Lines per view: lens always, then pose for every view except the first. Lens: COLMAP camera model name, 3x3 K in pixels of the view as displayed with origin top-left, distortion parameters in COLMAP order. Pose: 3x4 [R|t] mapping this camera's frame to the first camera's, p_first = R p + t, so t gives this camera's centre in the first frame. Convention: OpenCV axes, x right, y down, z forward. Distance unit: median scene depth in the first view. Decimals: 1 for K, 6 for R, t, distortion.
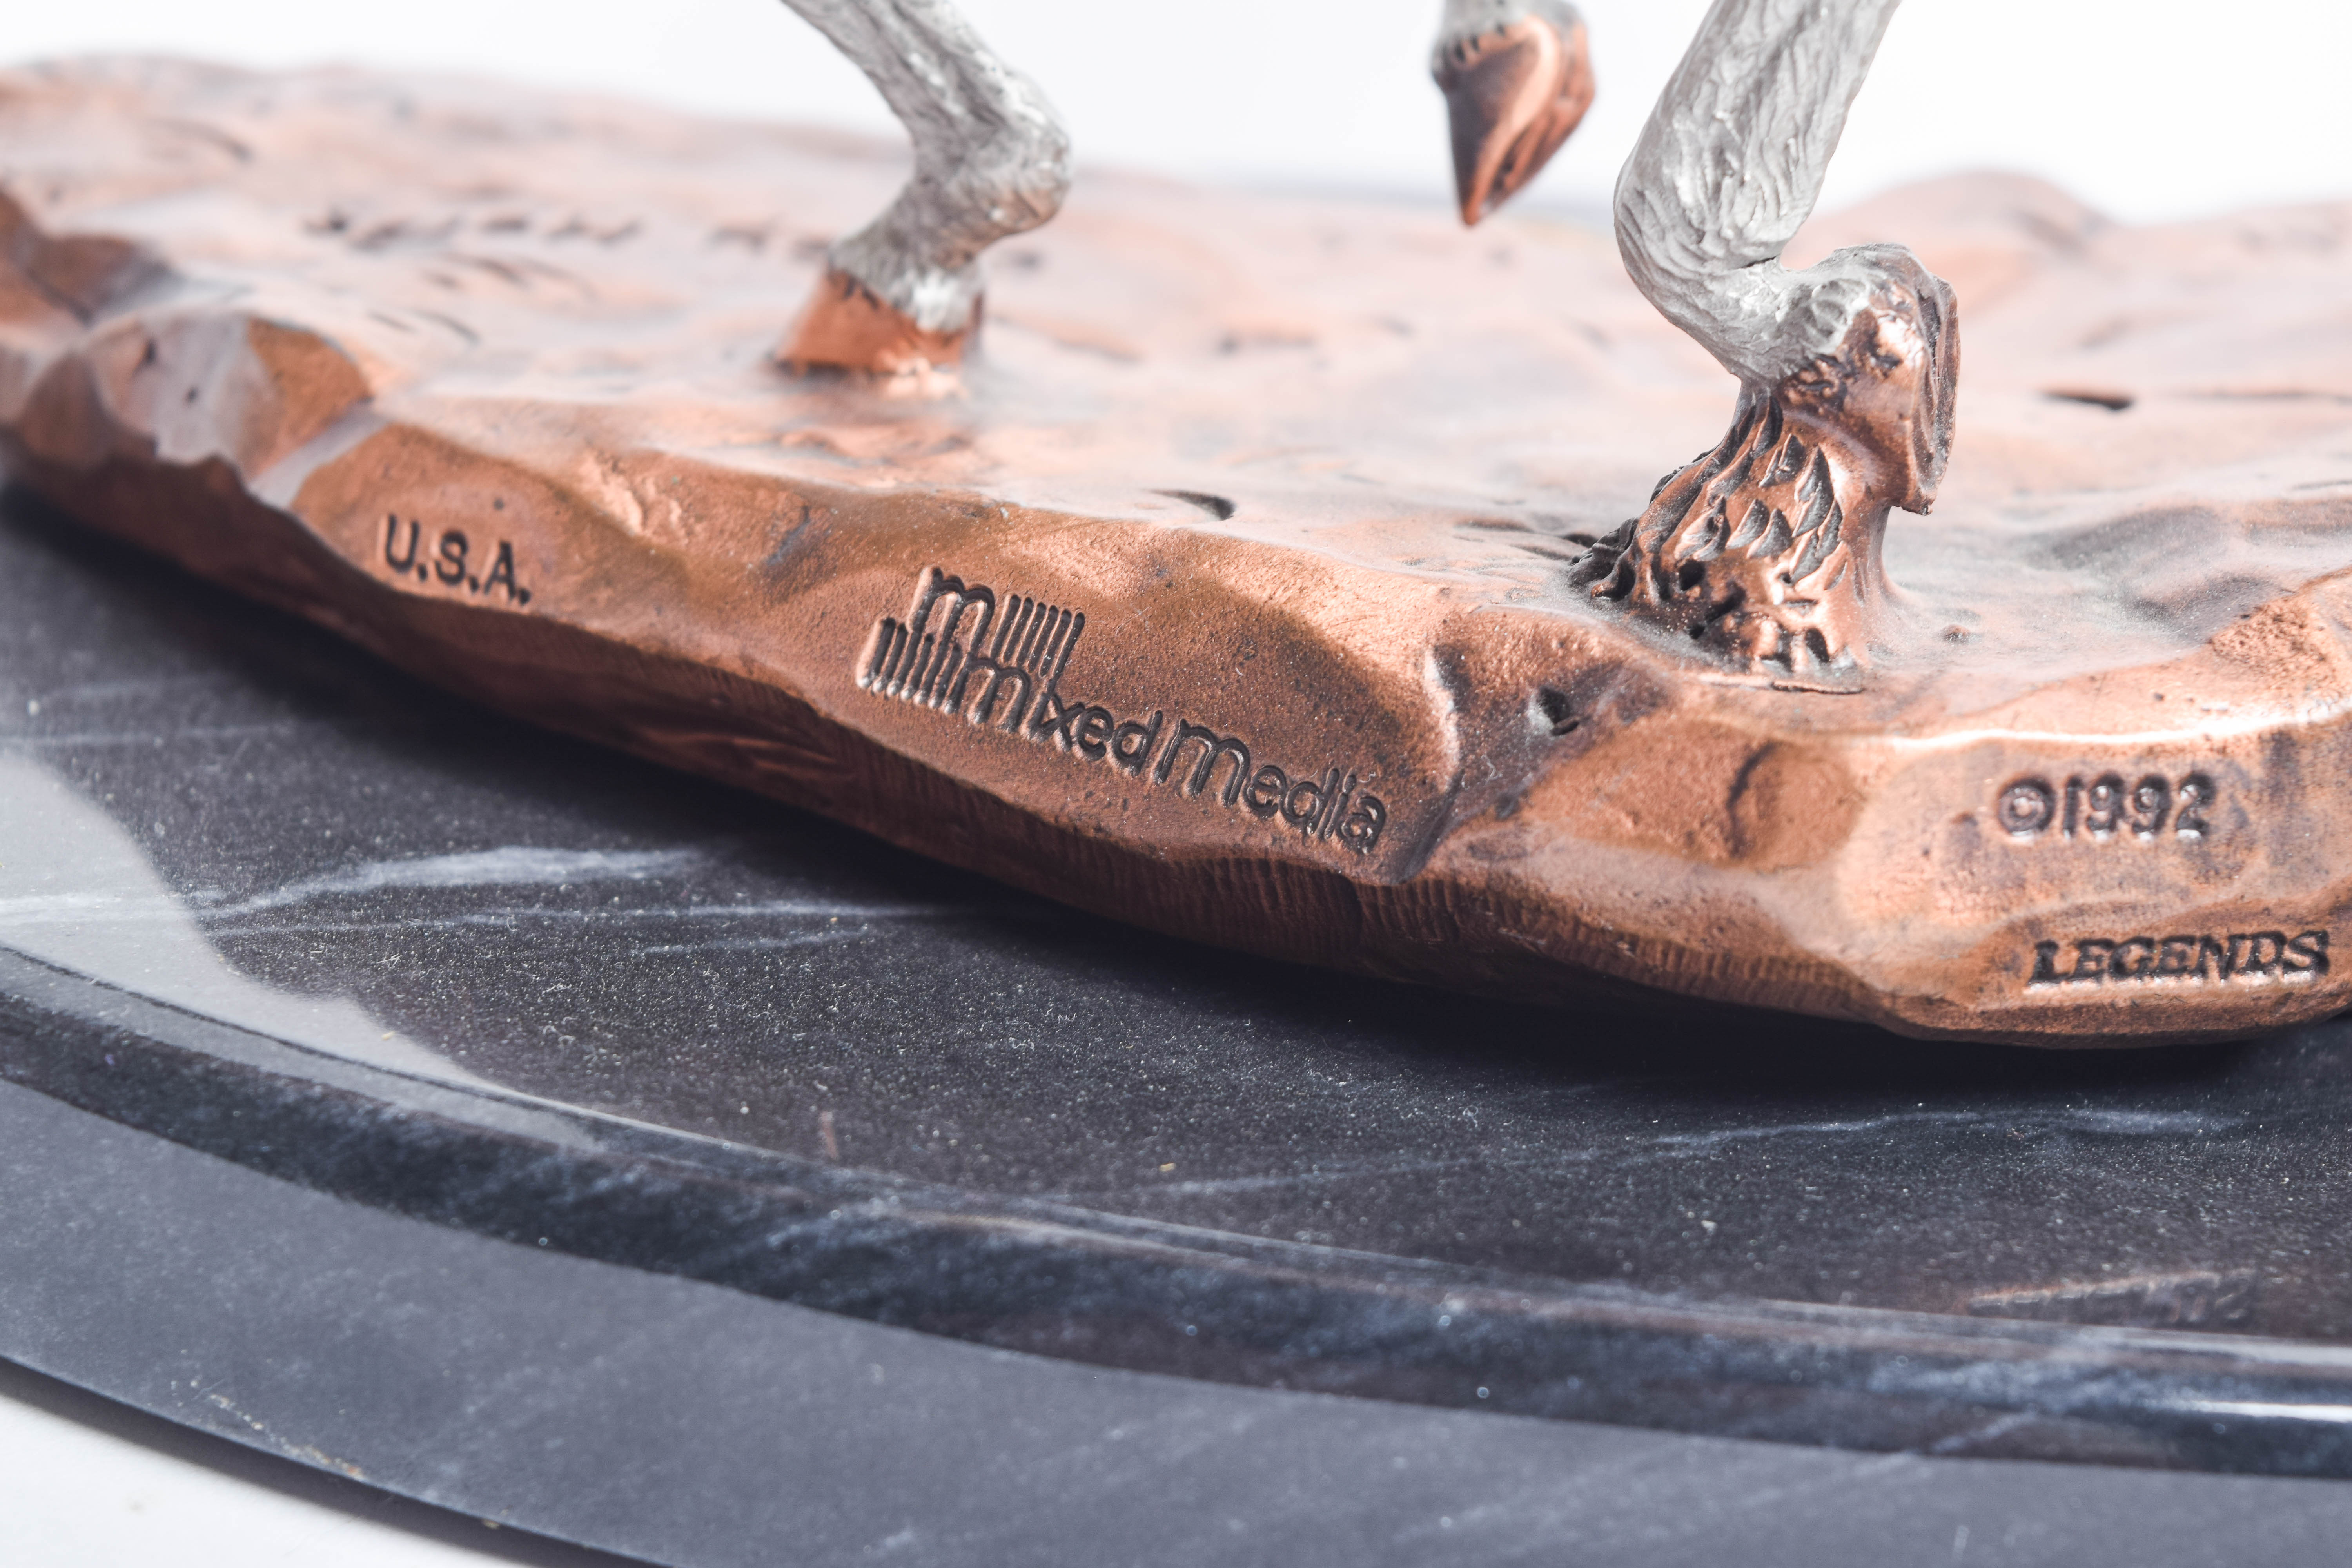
lens RADIAL K [[5484.5, 0, 1176.0], [0, 5484.5, 784.0], [0, 0, 1]] dist [-0.054885, -0.196842]
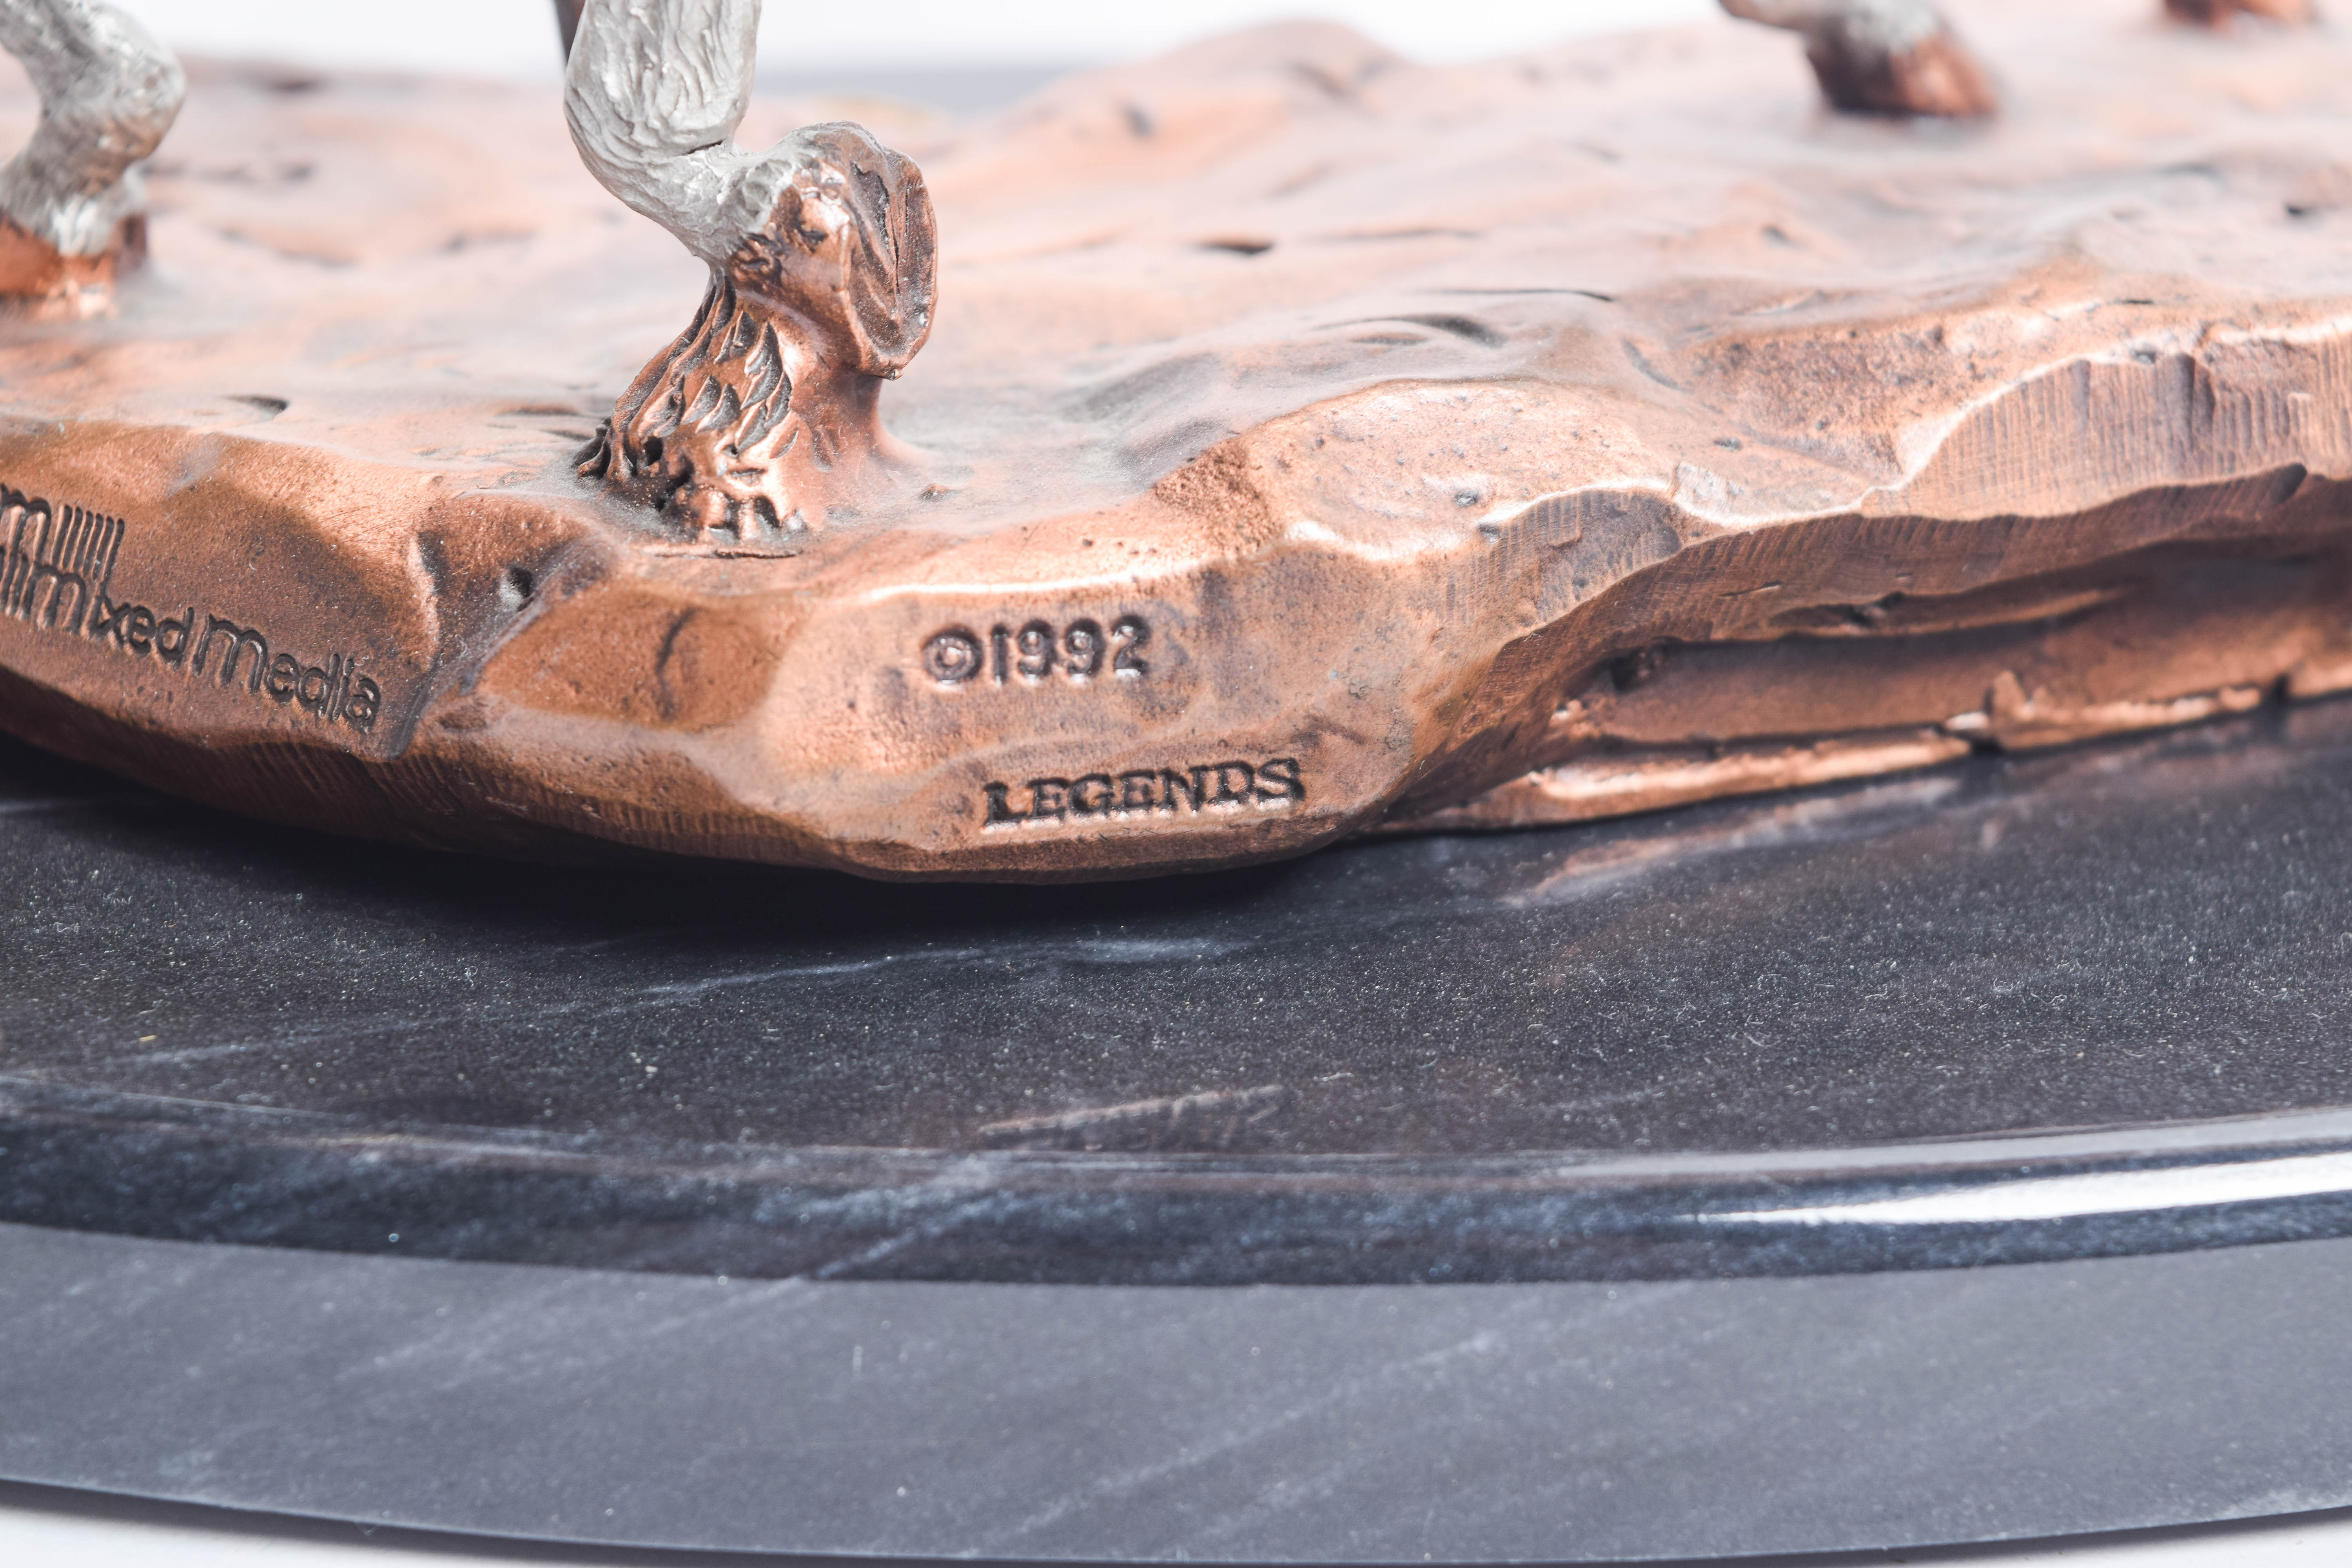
lens RADIAL K [[5484.5, 0, 1176.0], [0, 5484.5, 784.0], [0, 0, 1]] dist [-0.054885, -0.196842]
pose [[0.994477, -0.051196, -0.091619, 0.287957], [0.053770, 0.998219, 0.025846, 0.003721], [0.090133, -0.030629, 0.995459, -0.036859]]
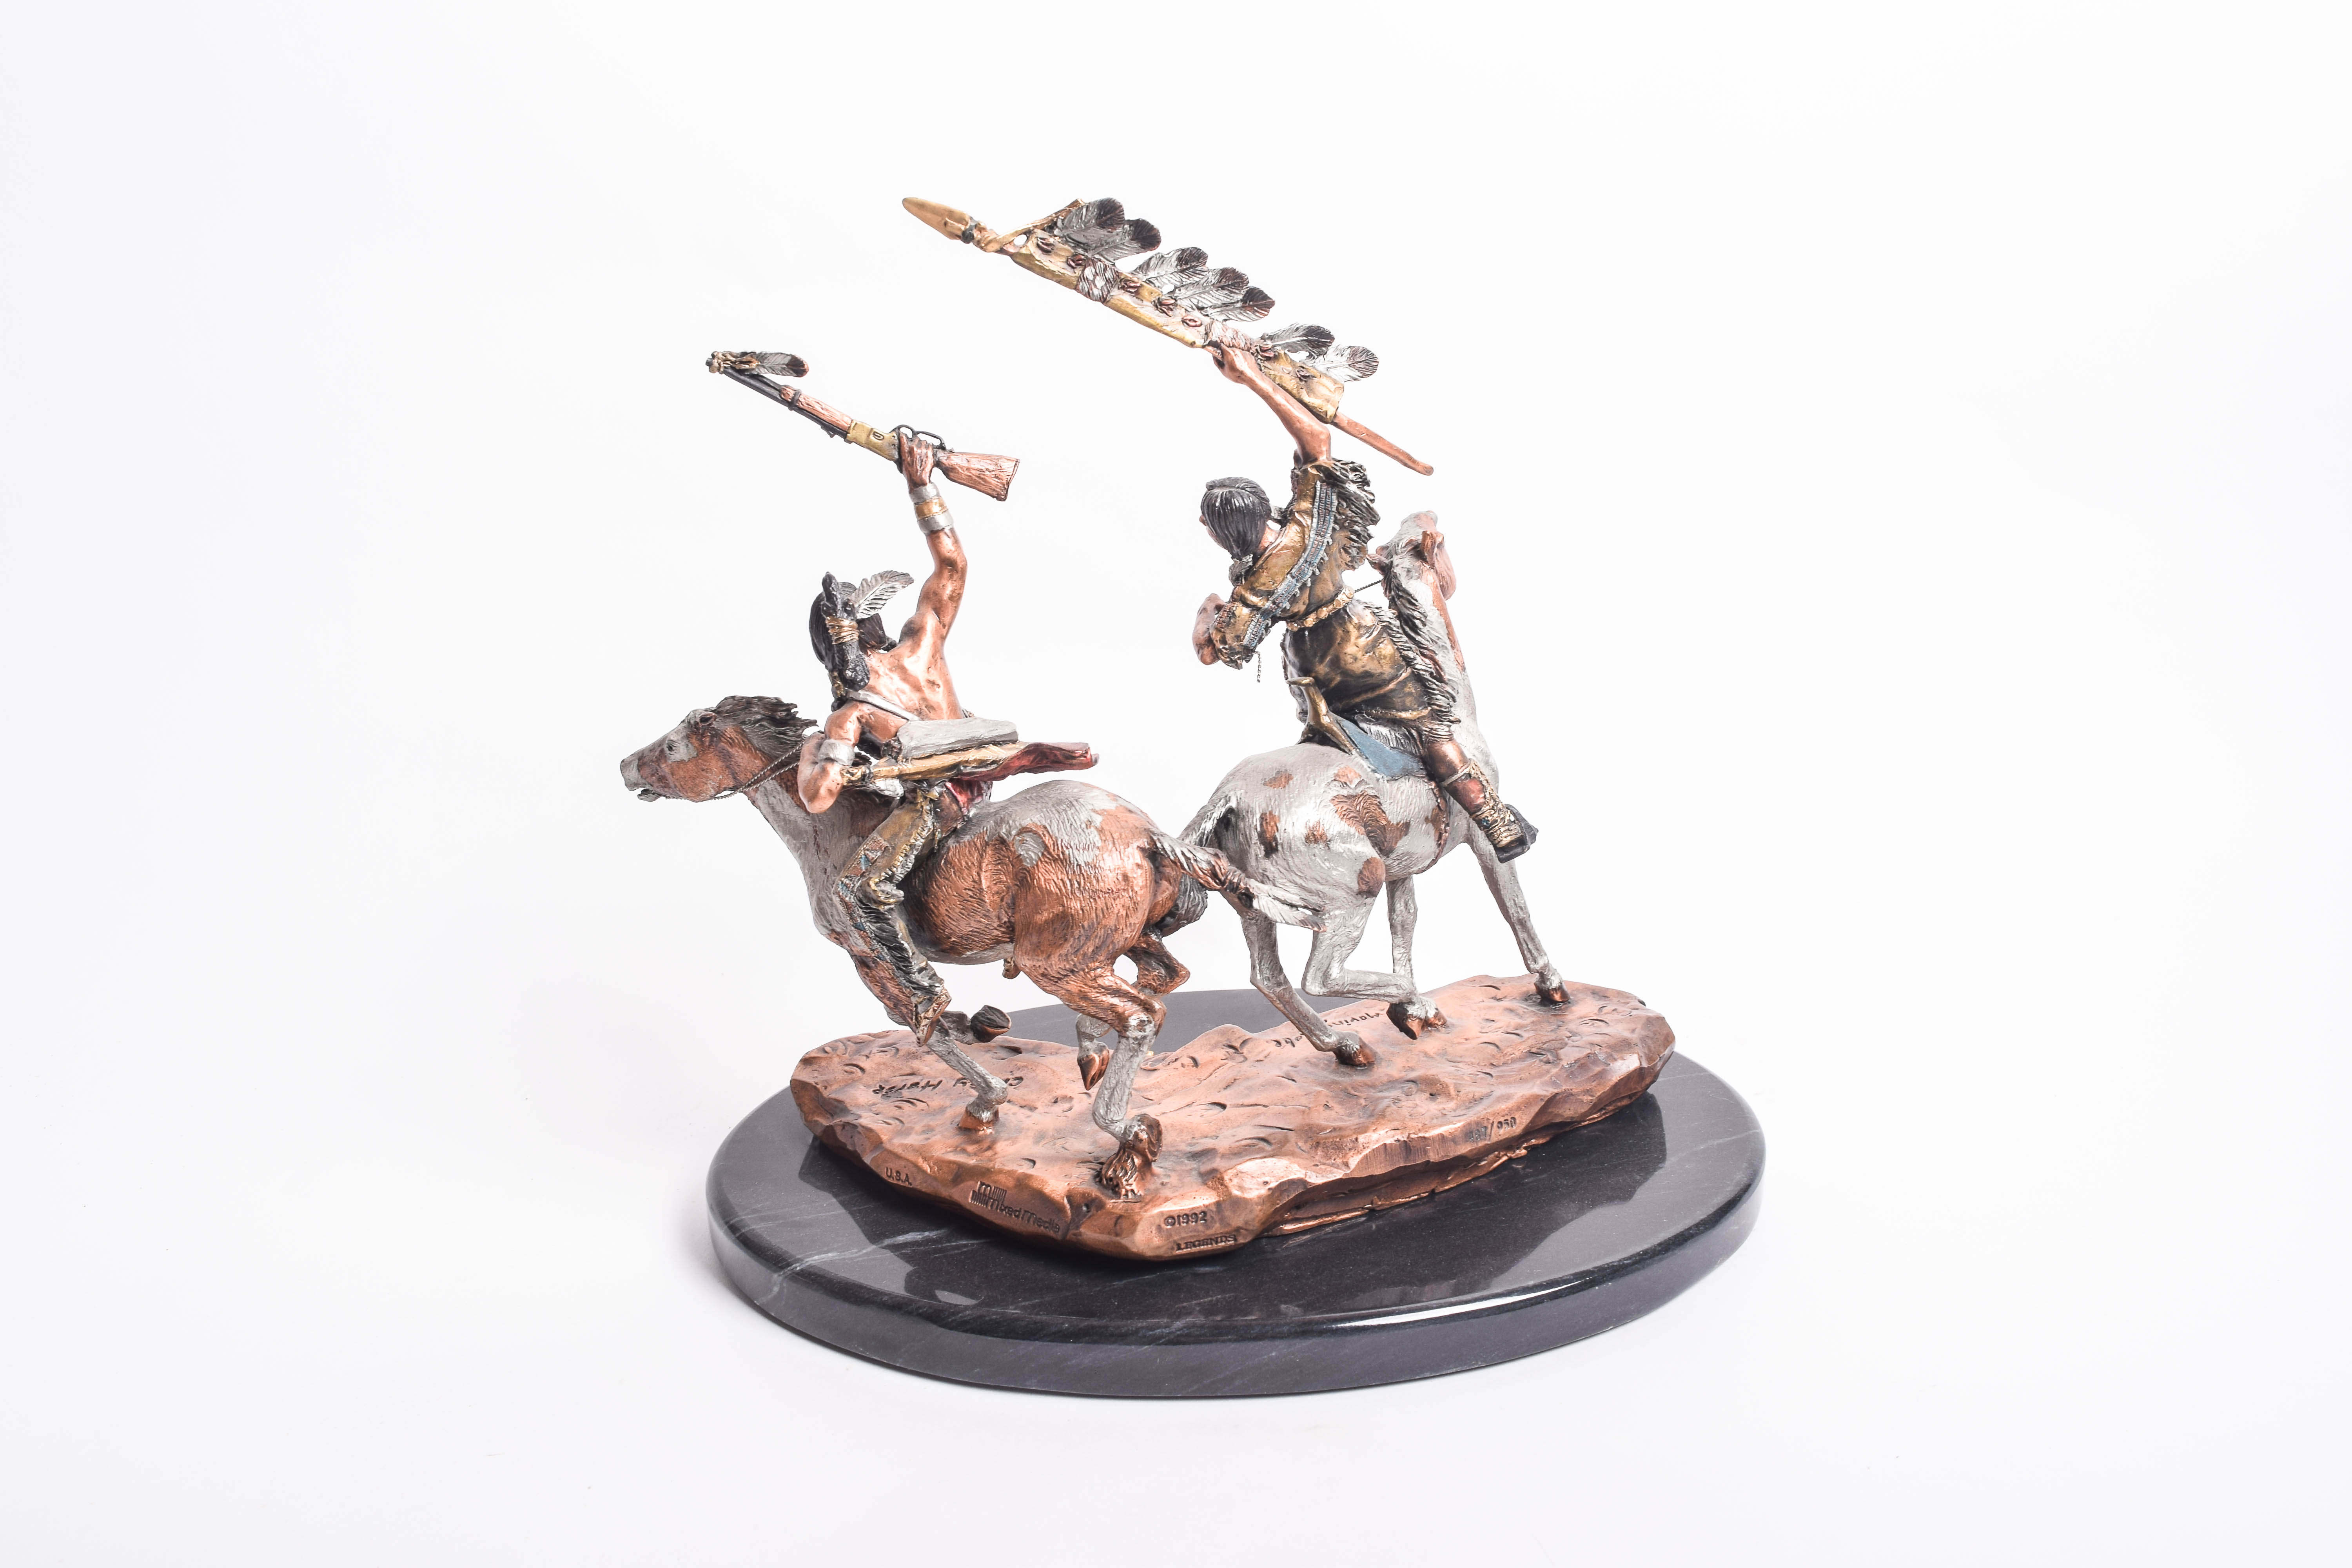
lens RADIAL K [[2023.2, 0, 1176.0], [0, 2023.2, 784.0], [0, 0, 1]] dist [-0.004505, -0.000806]
pose [[0.992346, -0.089958, -0.084604, 0.369266], [0.087026, 0.995491, -0.037736, -0.353600], [0.087617, 0.030084, 0.995700, -1.037848]]
